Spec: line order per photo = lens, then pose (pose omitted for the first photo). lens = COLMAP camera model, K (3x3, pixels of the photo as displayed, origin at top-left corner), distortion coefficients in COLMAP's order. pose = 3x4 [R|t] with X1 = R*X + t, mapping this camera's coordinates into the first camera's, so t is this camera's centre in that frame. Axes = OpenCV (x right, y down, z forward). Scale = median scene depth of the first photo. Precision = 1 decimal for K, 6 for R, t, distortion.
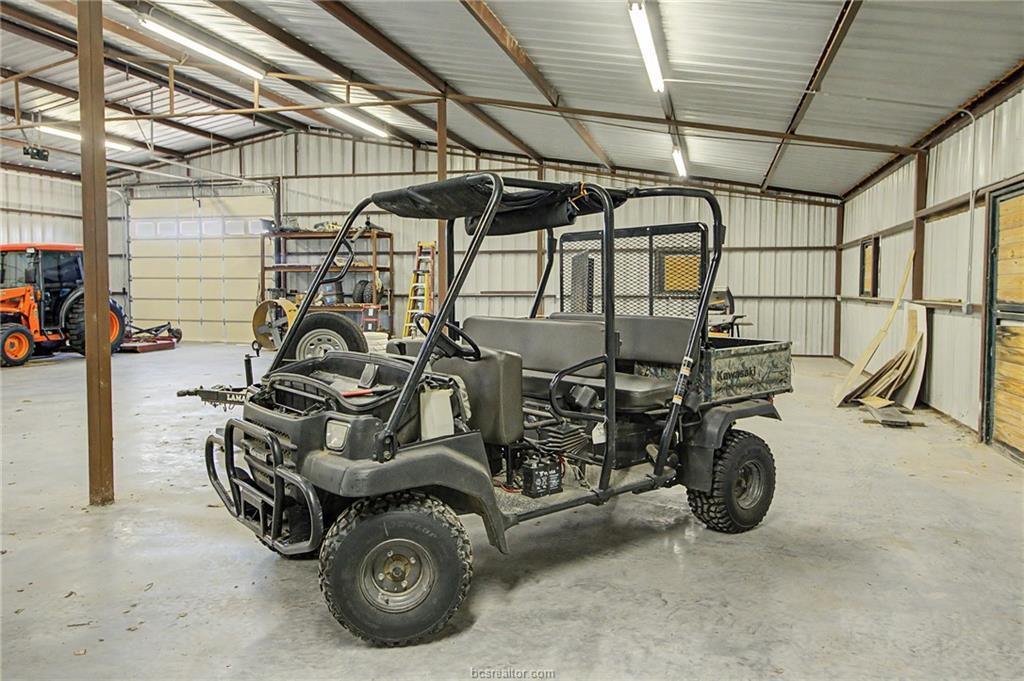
lens RADIAL K [[733.4, 0, 510.8], [0, 733.4, 319.7], [0, 0, 1]] dist [0.003160, 0.002244]
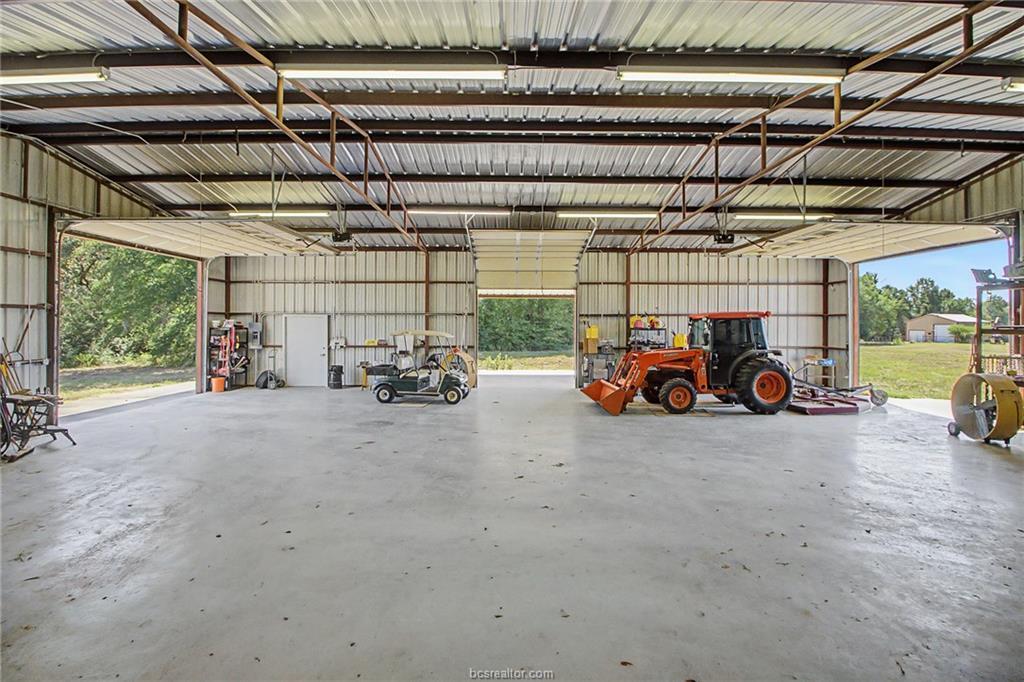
lens RADIAL K [[468.0, 0, 514.3], [0, 468.0, 323.9], [0, 0, 1]] dist [0.002720, -0.015999]
pose [[0.270457, -0.001861, -0.962730, 0.009580], [-0.044799, 0.998891, -0.014516, -0.053688], [0.961689, 0.047055, 0.270074, 0.428098]]
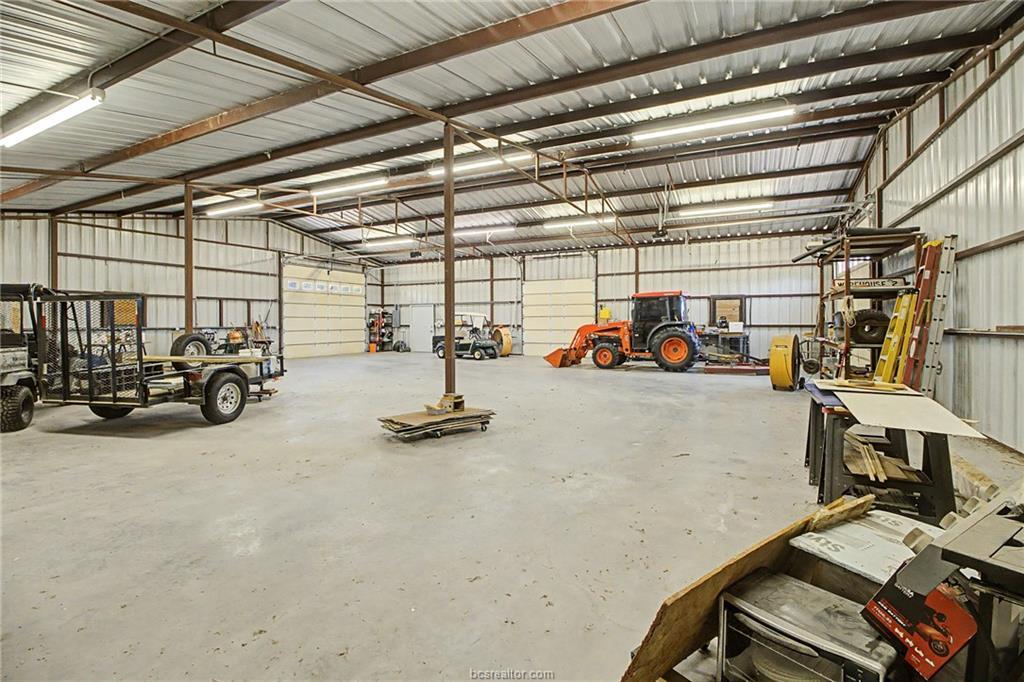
lens RADIAL K [[468.0, 0, 514.3], [0, 468.0, 323.9], [0, 0, 1]] dist [0.002720, -0.015999]
pose [[-0.192986, 0.004434, -0.981191, 0.344824], [-0.039073, 0.999162, 0.012200, -0.036776], [0.980423, 0.040692, -0.192651, 0.836211]]
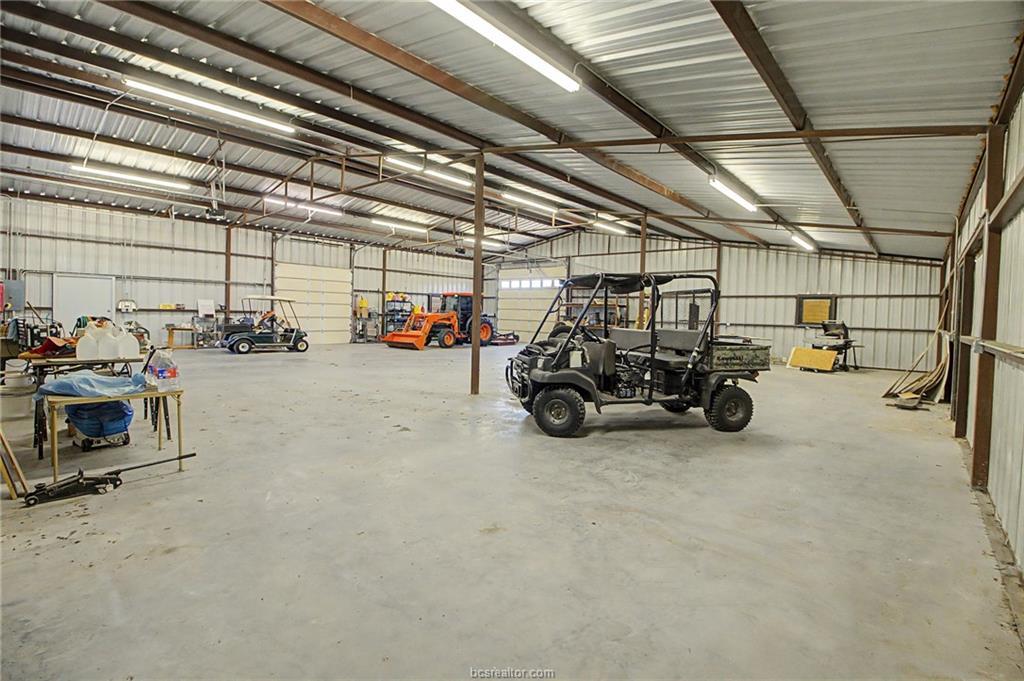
lens RADIAL K [[468.0, 0, 514.3], [0, 468.0, 323.4], [0, 0, 1]] dist [0.002720, -0.015999]
pose [[0.899069, 0.029551, -0.436808, 0.099371], [-0.042497, 0.998899, -0.019892, 0.007513], [0.435739, 0.036448, 0.899335, -0.153670]]
